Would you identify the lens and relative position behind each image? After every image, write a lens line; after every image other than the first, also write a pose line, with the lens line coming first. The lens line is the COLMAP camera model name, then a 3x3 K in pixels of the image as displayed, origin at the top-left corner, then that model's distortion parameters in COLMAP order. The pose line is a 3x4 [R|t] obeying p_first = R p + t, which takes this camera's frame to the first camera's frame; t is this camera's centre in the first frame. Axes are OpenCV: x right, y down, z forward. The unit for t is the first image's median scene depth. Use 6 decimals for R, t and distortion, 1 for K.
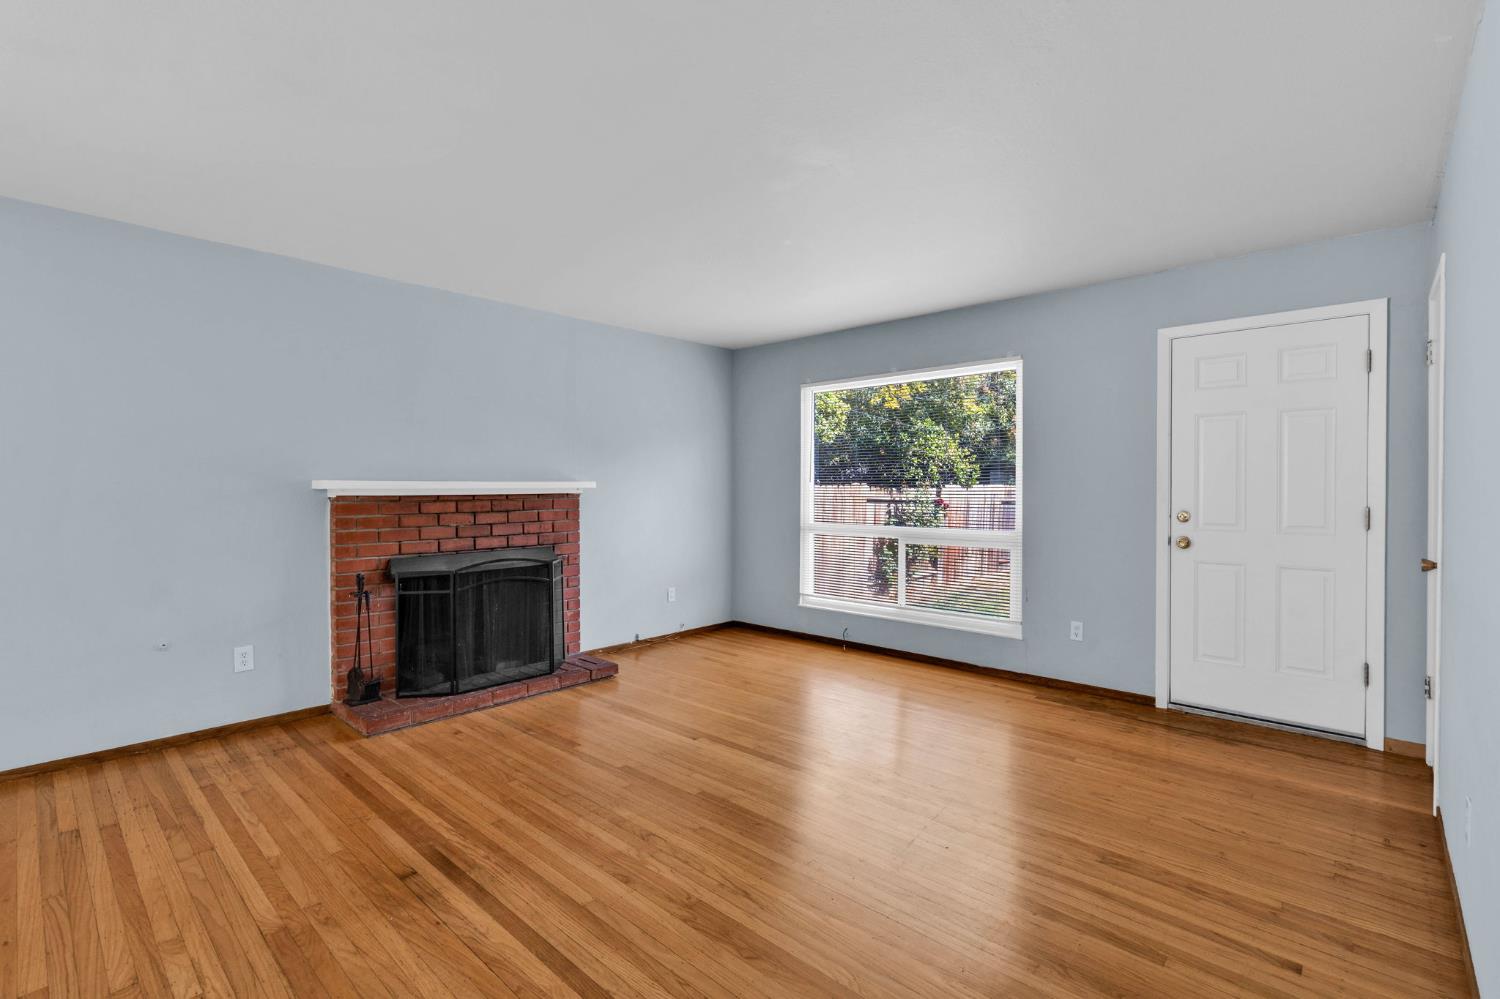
lens RADIAL K [[687.2, 0, 740.5], [0, 687.2, 499.2], [0, 0, 1]] dist [-0.002084, 0.000120]
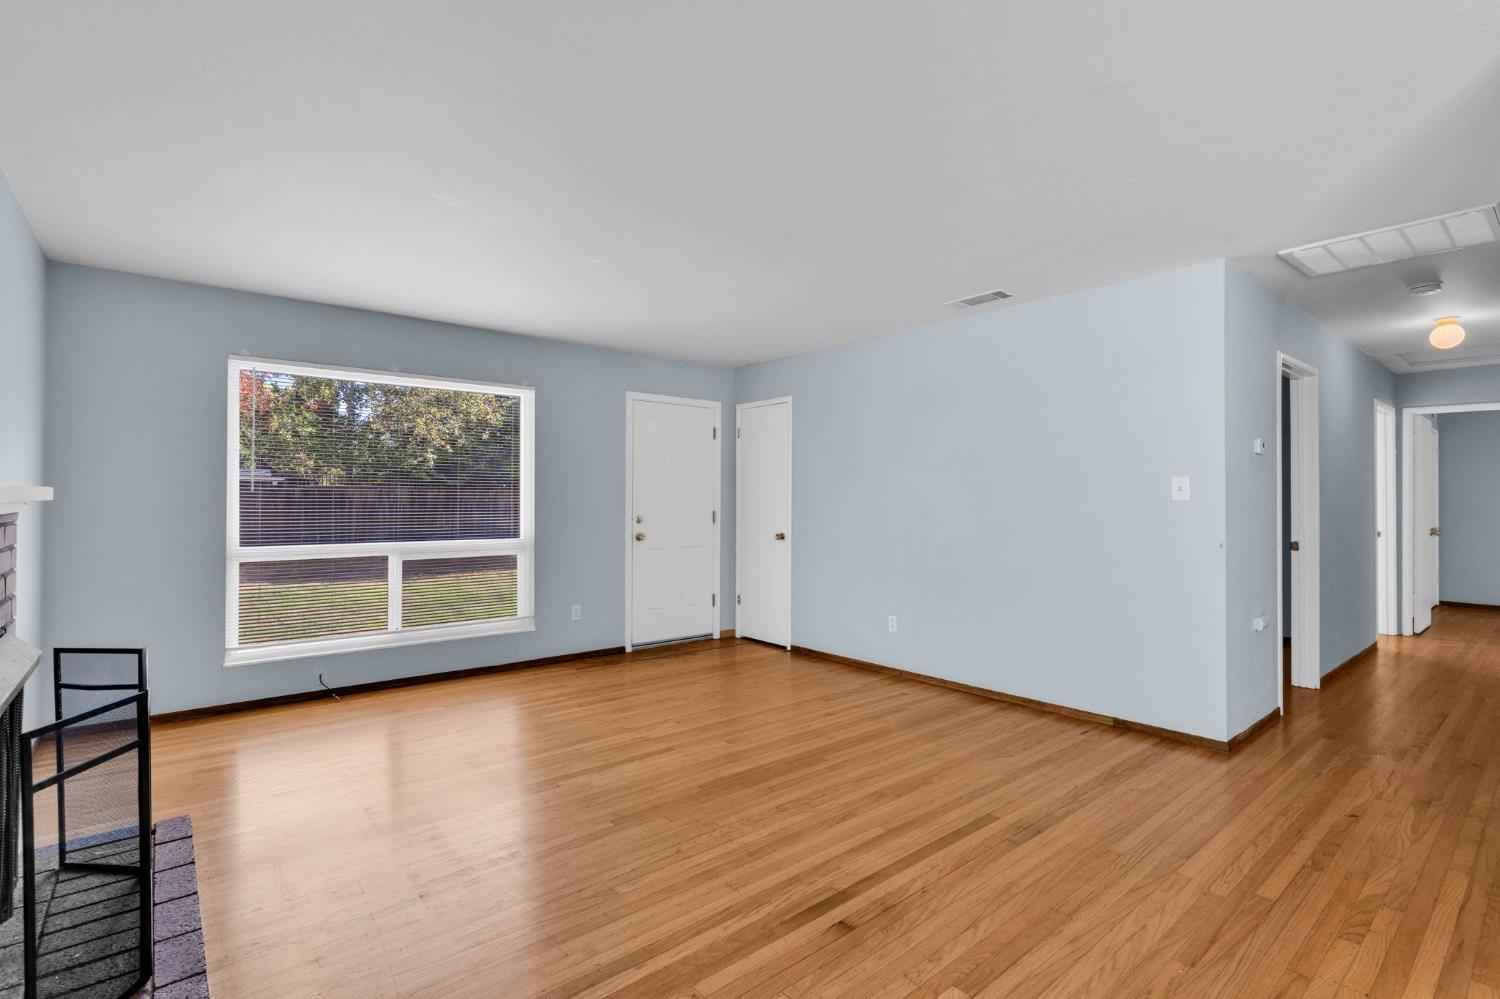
lens RADIAL K [[687.2, 0, 740.5], [0, 687.2, 499.2], [0, 0, 1]] dist [-0.002084, 0.000120]
pose [[0.132720, 0.000668, 0.991153, -0.788293], [0.012114, 0.999924, -0.002296, -0.012637], [-0.991080, 0.012311, 0.132702, 0.562973]]
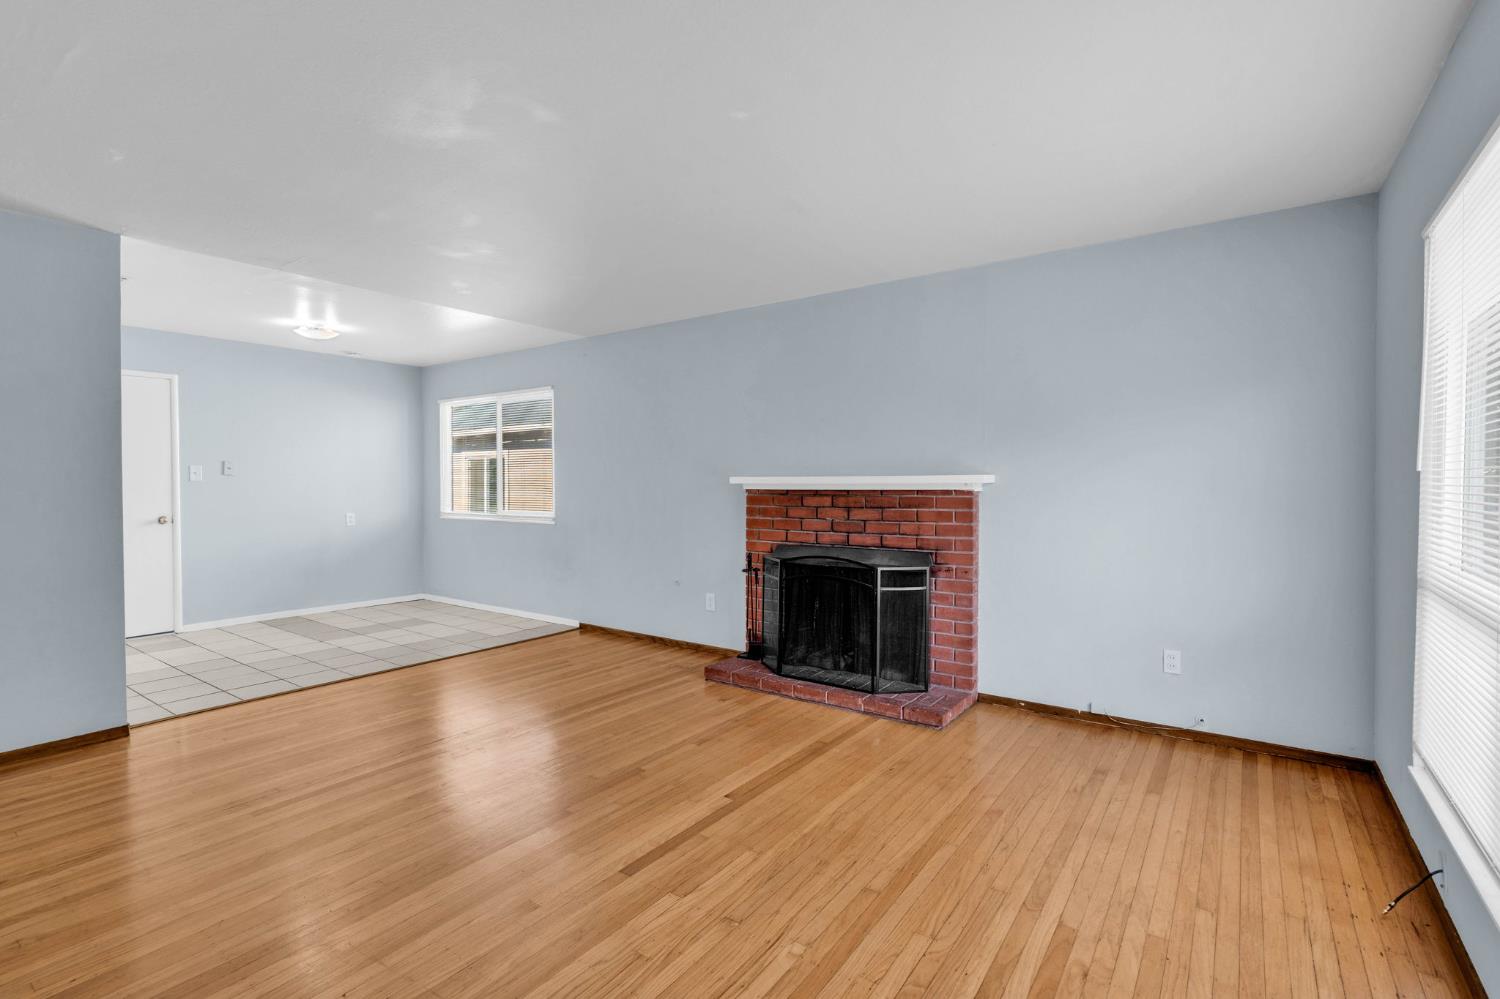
lens RADIAL K [[693.1, 0, 741.0], [0, 693.1, 475.9], [0, 0, 1]] dist [-0.001589, -0.000184]
pose [[0.113818, -0.008072, -0.993469, 0.656638], [-0.011475, 0.999890, -0.009438, -0.016763], [0.993435, 0.012474, 0.113713, 0.807394]]
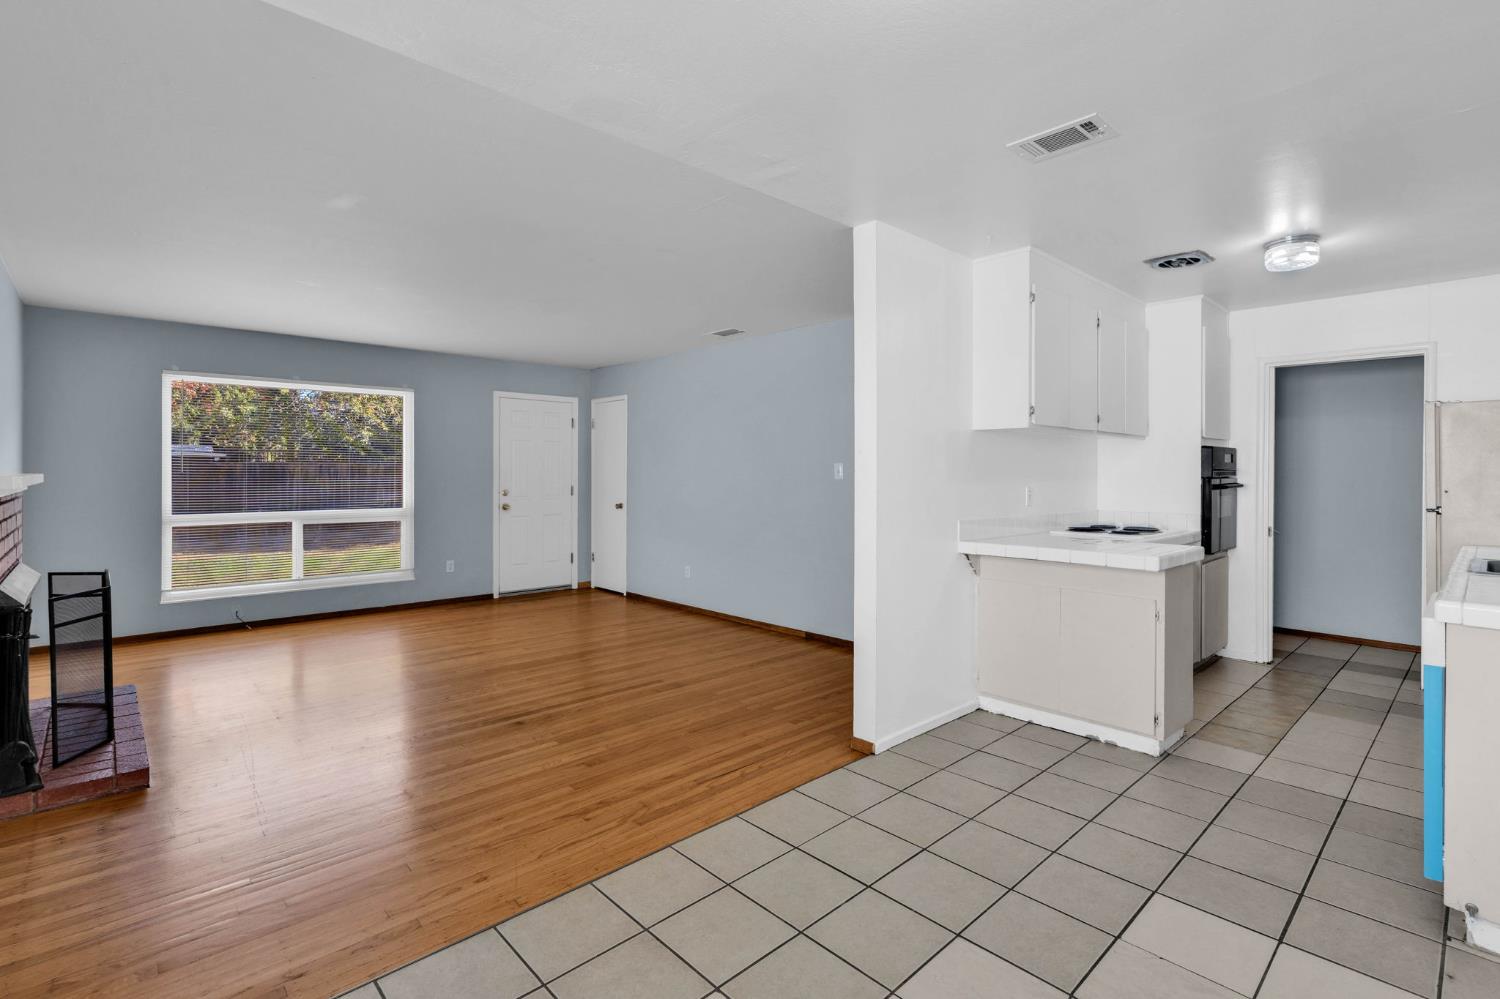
lens RADIAL K [[693.1, 0, 741.0], [0, 693.1, 475.9], [0, 0, 1]] dist [-0.001589, -0.000184]
pose [[0.088761, -0.006047, 0.996035, -1.151973], [0.012975, 0.999904, 0.004914, -0.021555], [-0.995968, 0.012488, 0.088831, 0.181165]]
